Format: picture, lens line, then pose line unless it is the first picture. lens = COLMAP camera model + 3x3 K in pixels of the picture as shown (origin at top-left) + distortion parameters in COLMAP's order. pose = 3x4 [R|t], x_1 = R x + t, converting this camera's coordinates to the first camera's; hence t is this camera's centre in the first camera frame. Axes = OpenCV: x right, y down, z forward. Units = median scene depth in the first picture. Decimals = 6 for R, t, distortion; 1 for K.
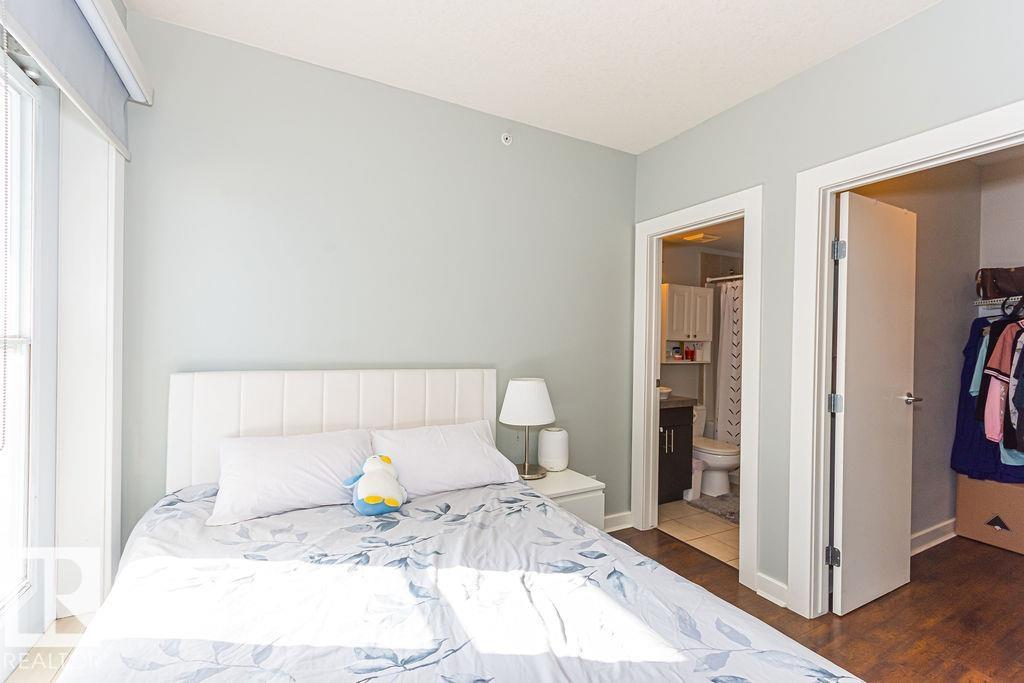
lens RADIAL K [[454.2, 0, 512.1], [0, 454.2, 345.4], [0, 0, 1]] dist [-0.000923, 0.003610]
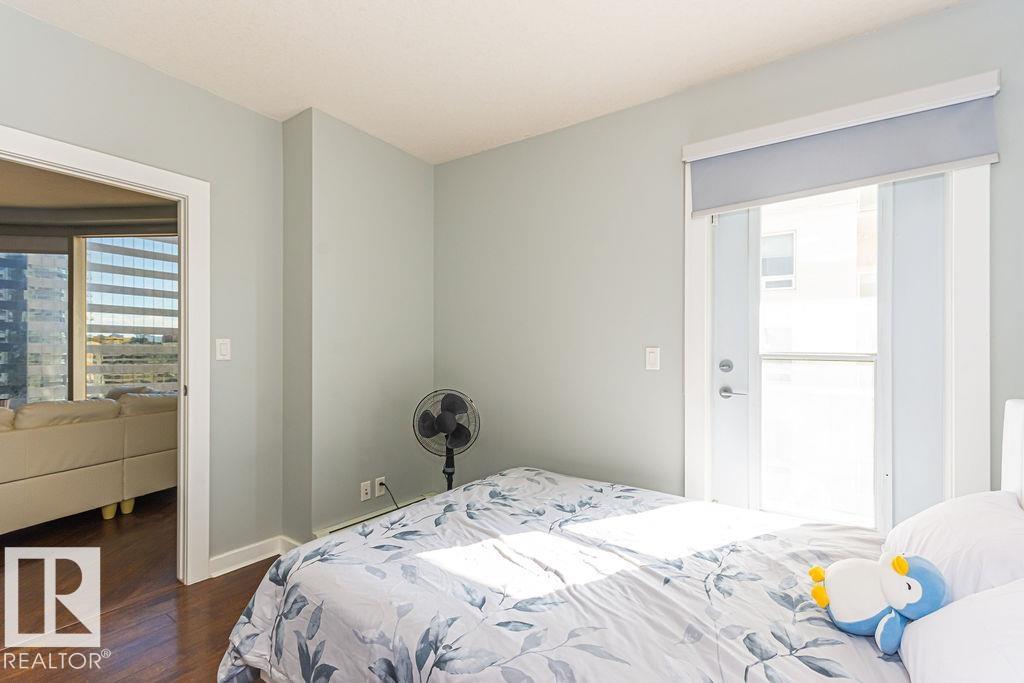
lens RADIAL K [[454.2, 0, 513.7], [0, 454.2, 344.8], [0, 0, 1]] dist [-0.000923, 0.003610]
pose [[-0.890854, -0.033685, -0.453039, 0.375729], [-0.034697, 0.999379, -0.006079, 0.001531], [0.452963, 0.010303, -0.891470, 1.168863]]
